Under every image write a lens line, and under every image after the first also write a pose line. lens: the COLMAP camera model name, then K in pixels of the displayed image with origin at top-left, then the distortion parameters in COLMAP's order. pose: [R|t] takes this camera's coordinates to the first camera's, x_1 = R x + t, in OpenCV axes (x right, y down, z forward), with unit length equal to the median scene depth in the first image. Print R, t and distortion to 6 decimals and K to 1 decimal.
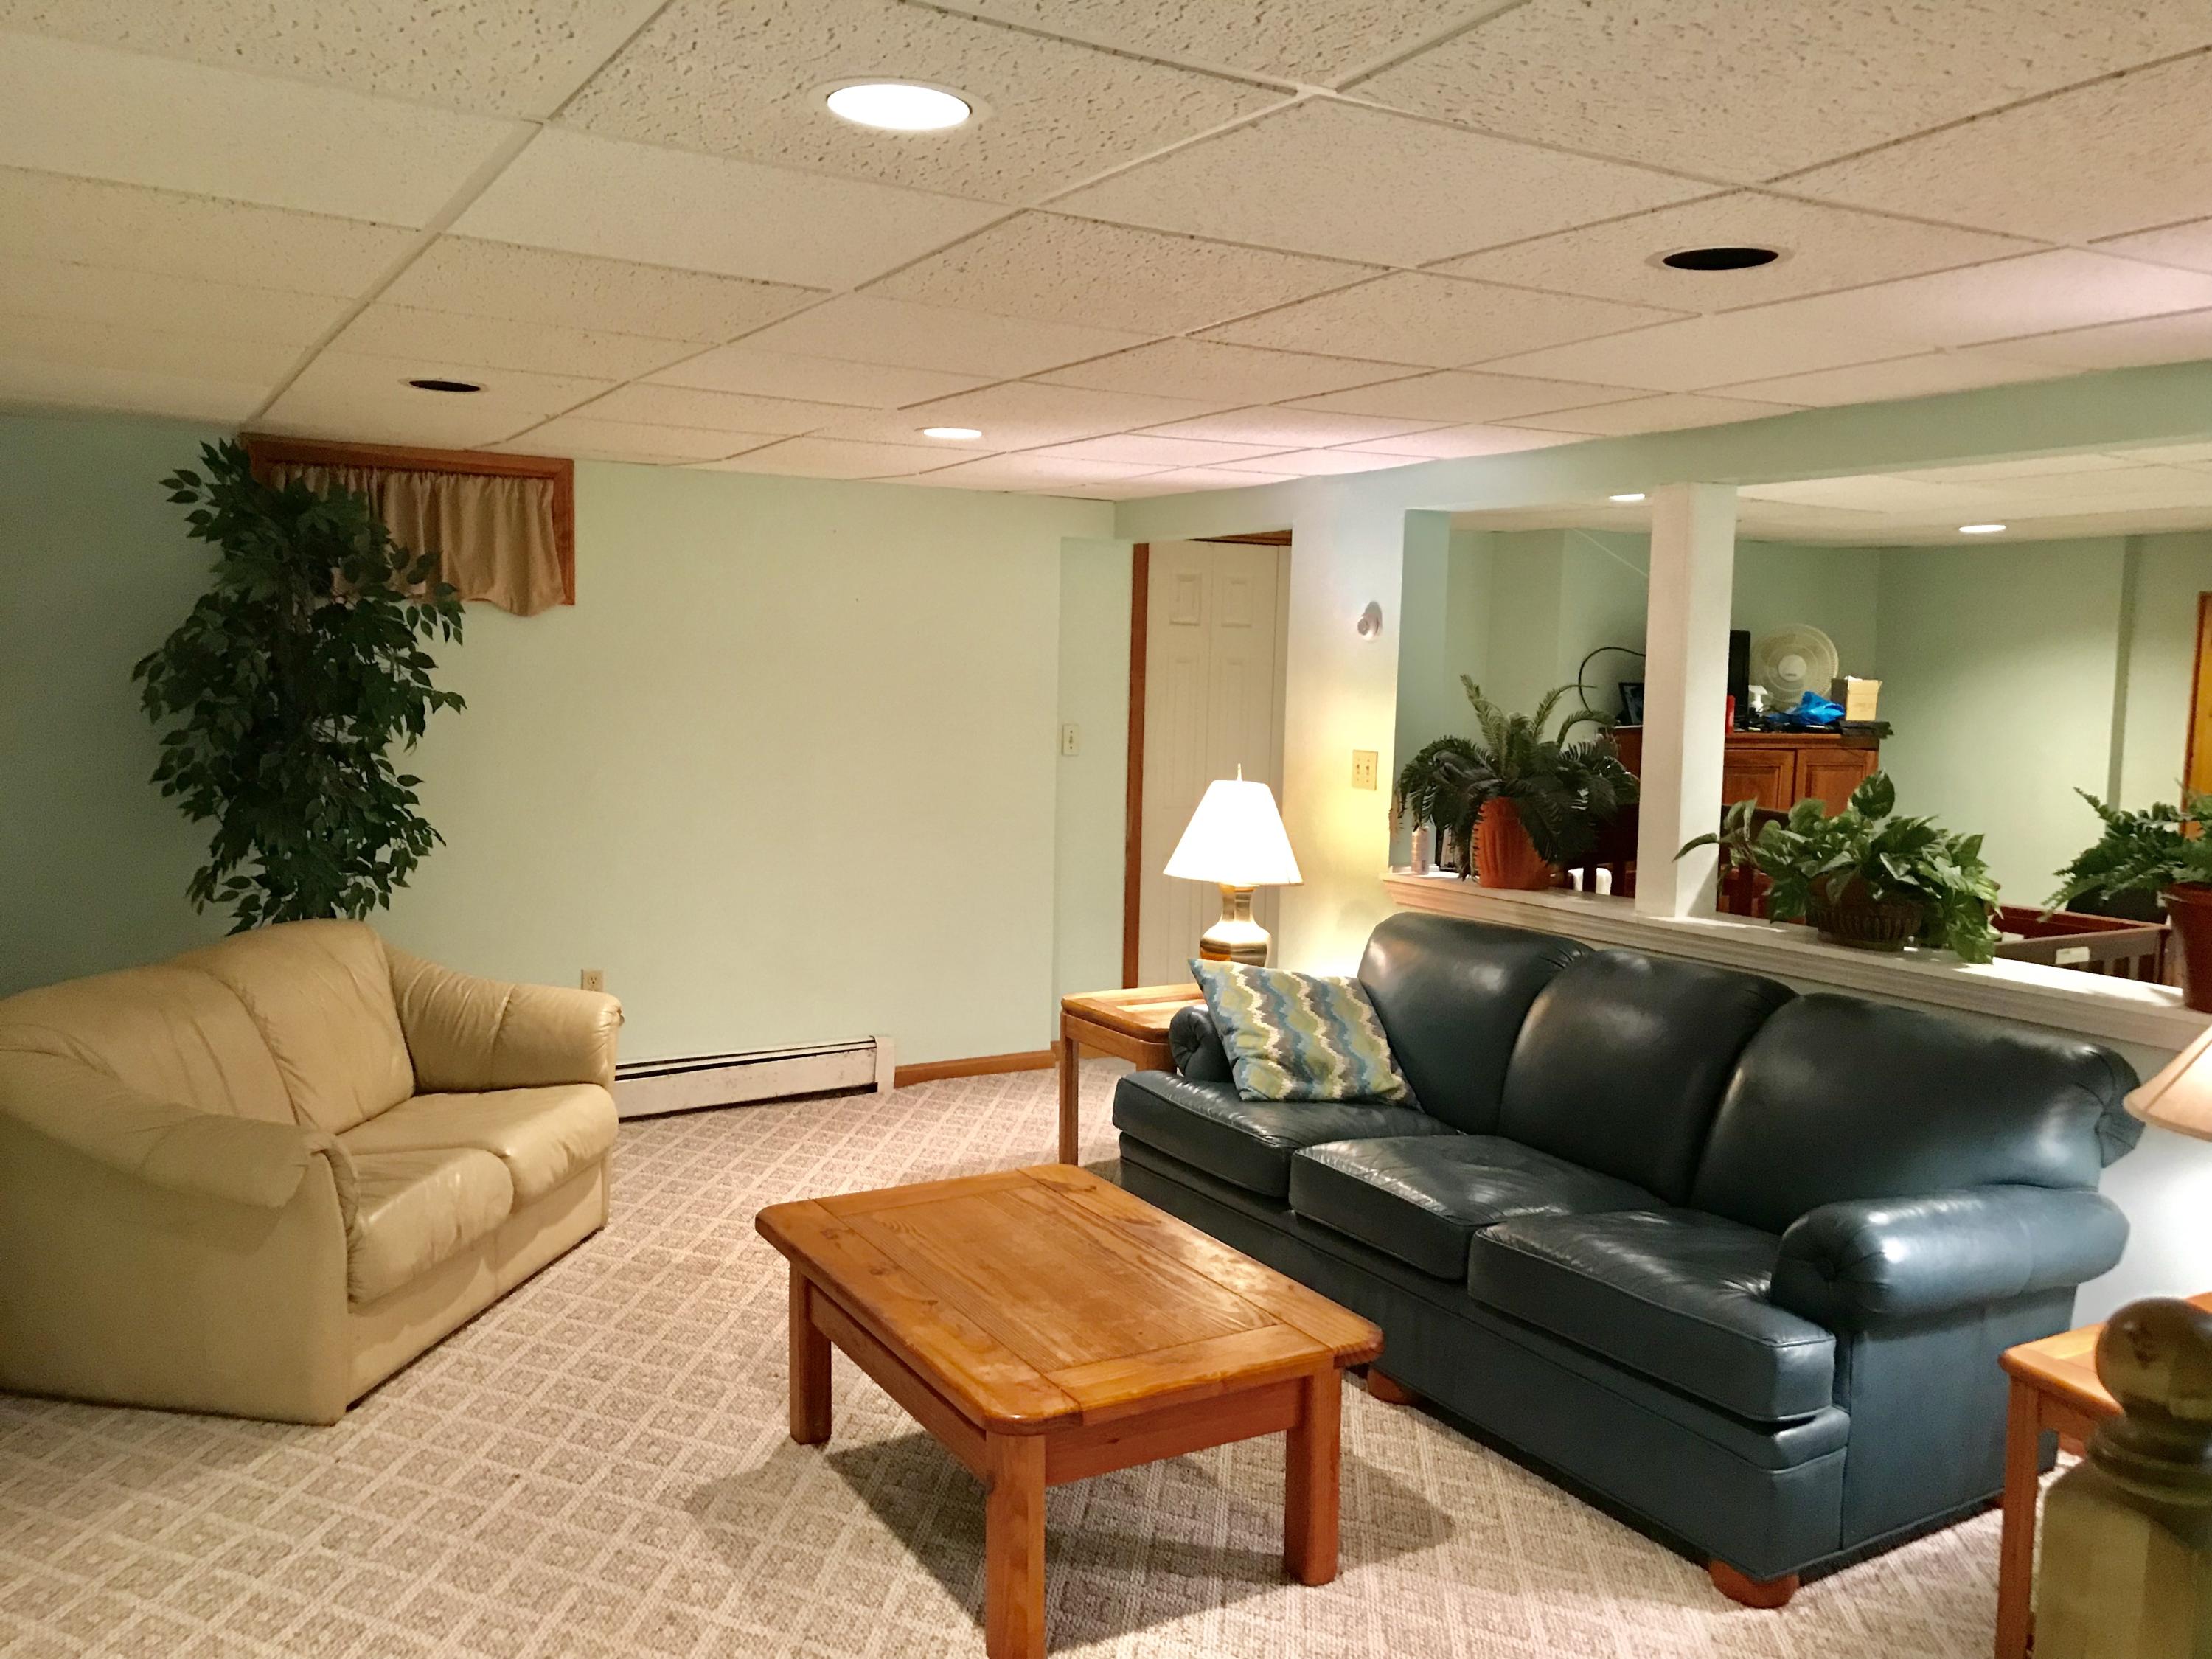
lens RADIAL K [[1822.7, 0, 1102.3], [0, 1822.7, 835.8], [0, 0, 1]] dist [0.051013, -0.077120]
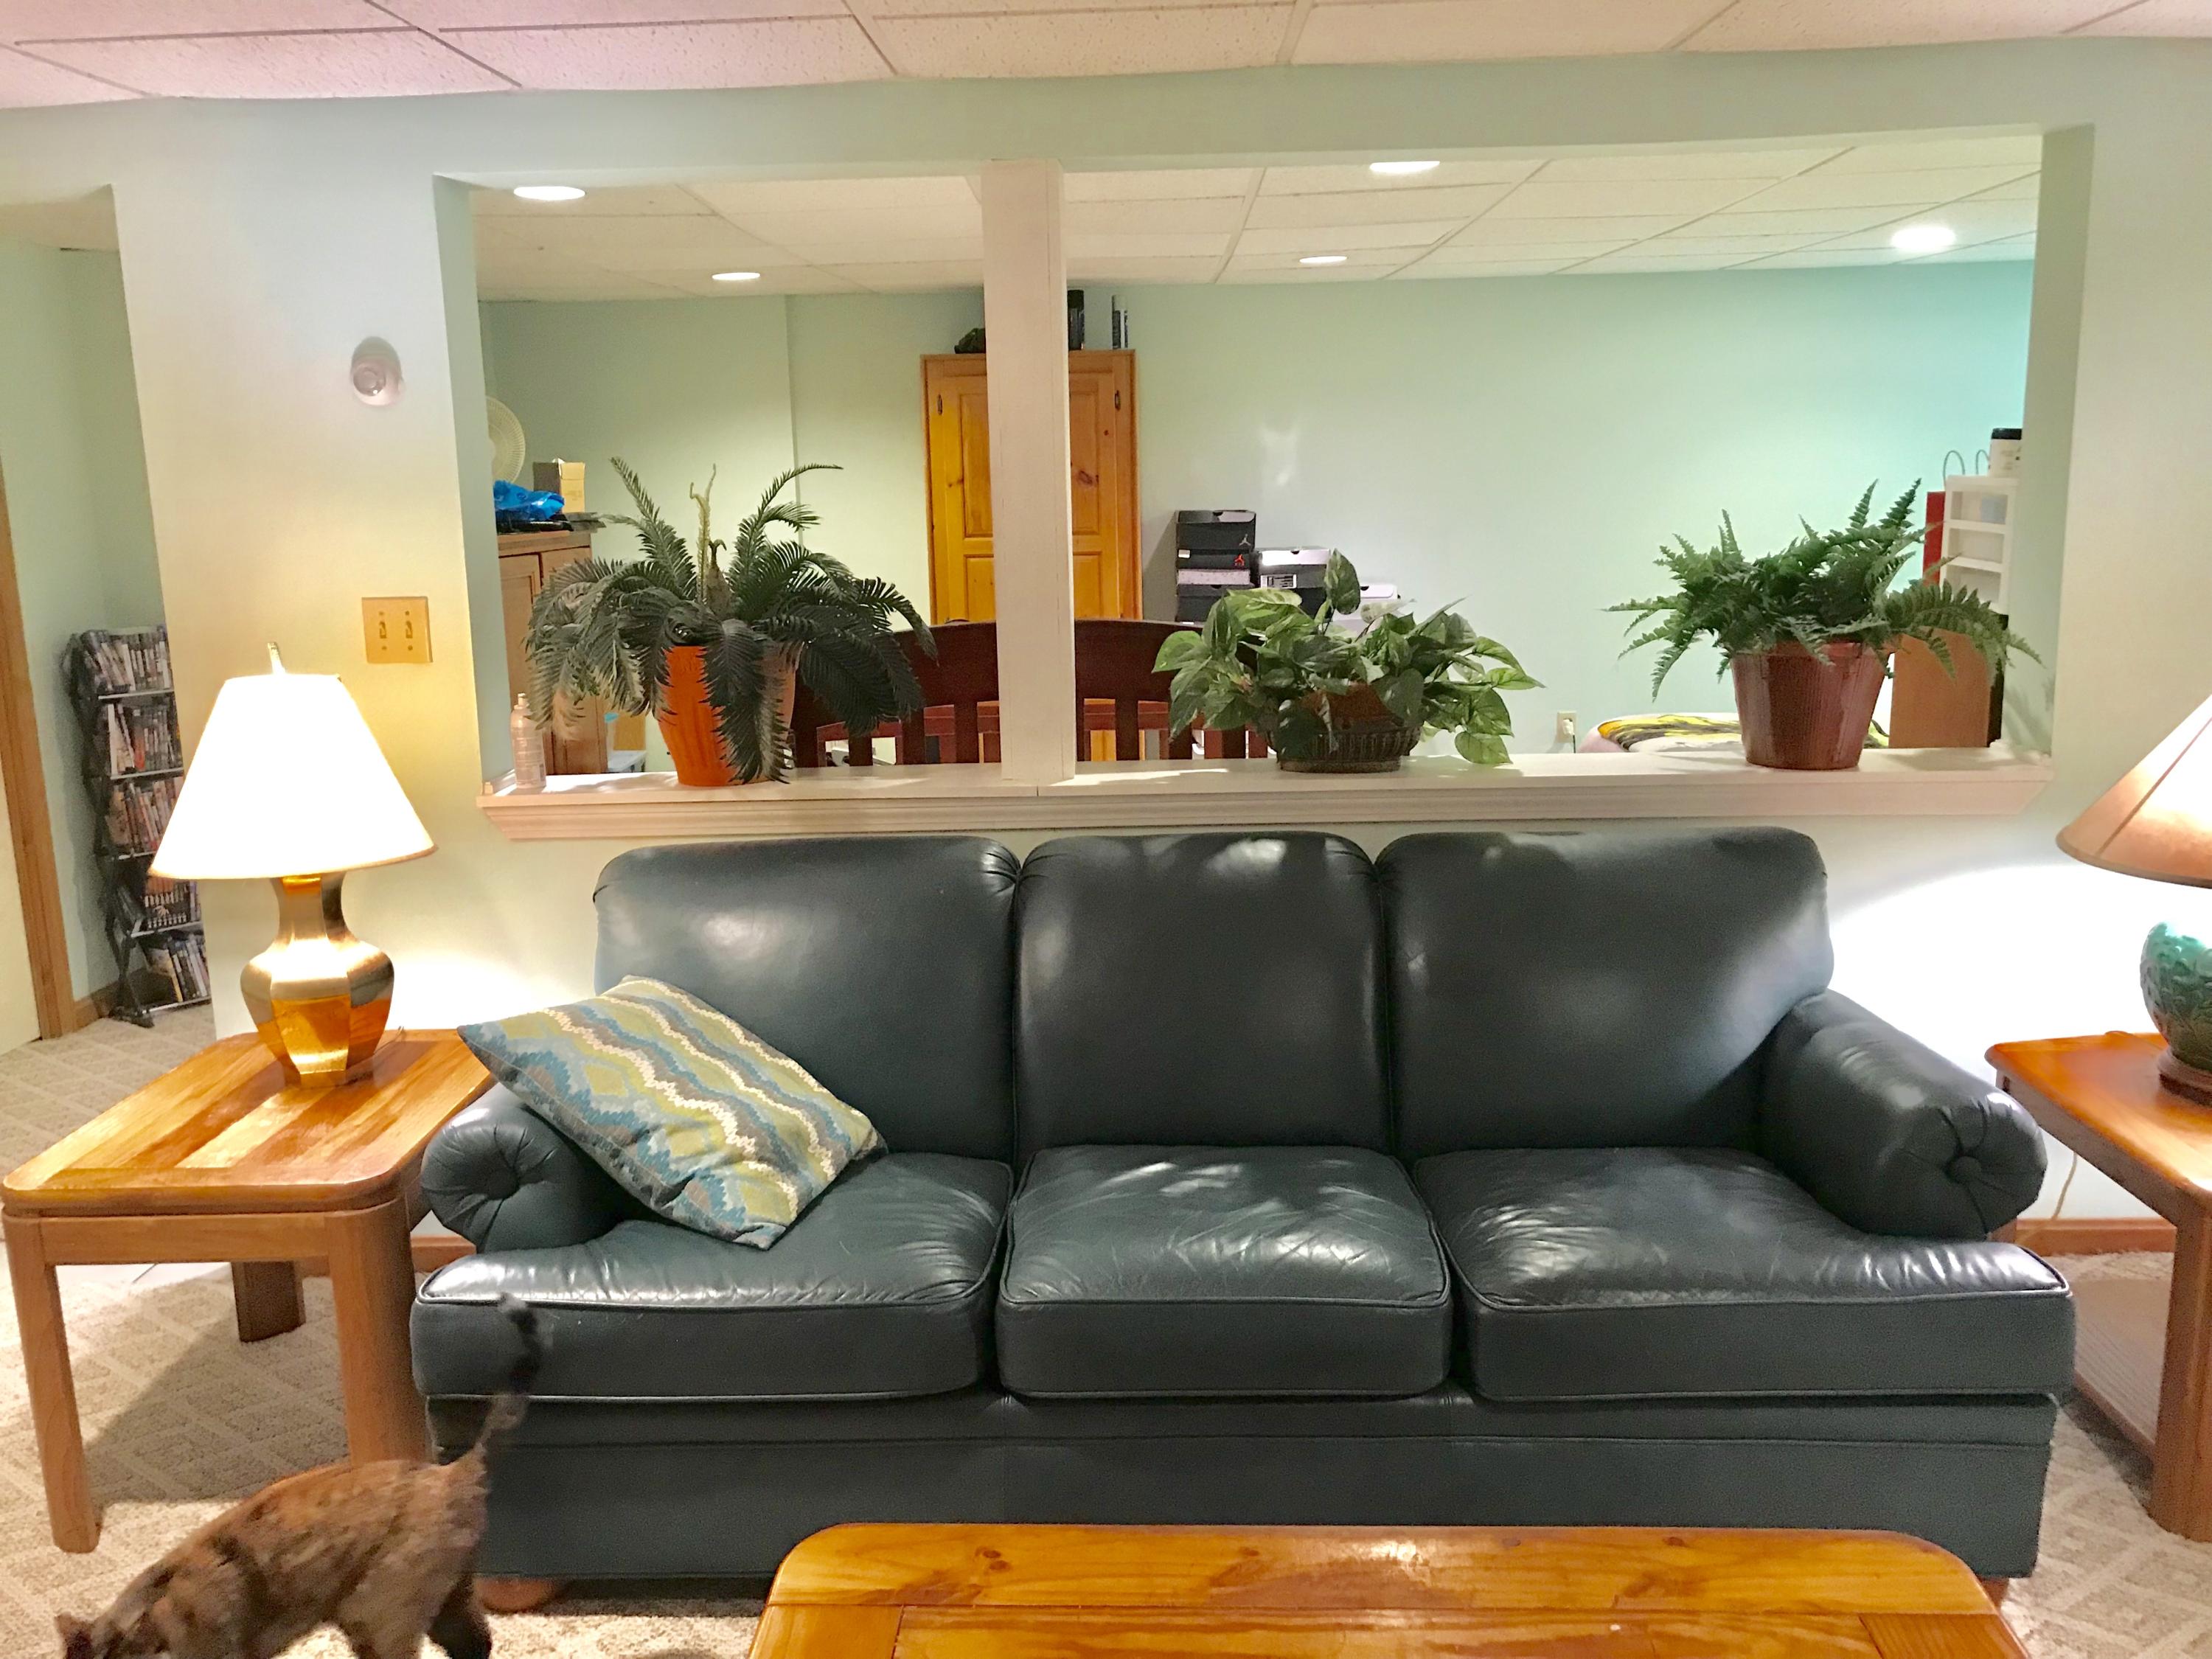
lens RADIAL K [[1822.7, 0, 1108.2], [0, 1822.7, 813.9], [0, 0, 1]] dist [0.051013, -0.077120]
pose [[0.518691, -0.194218, 0.832610, -0.263196], [0.113850, 0.980874, 0.157877, -0.049923], [-0.847348, 0.012903, 0.530882, 0.546419]]
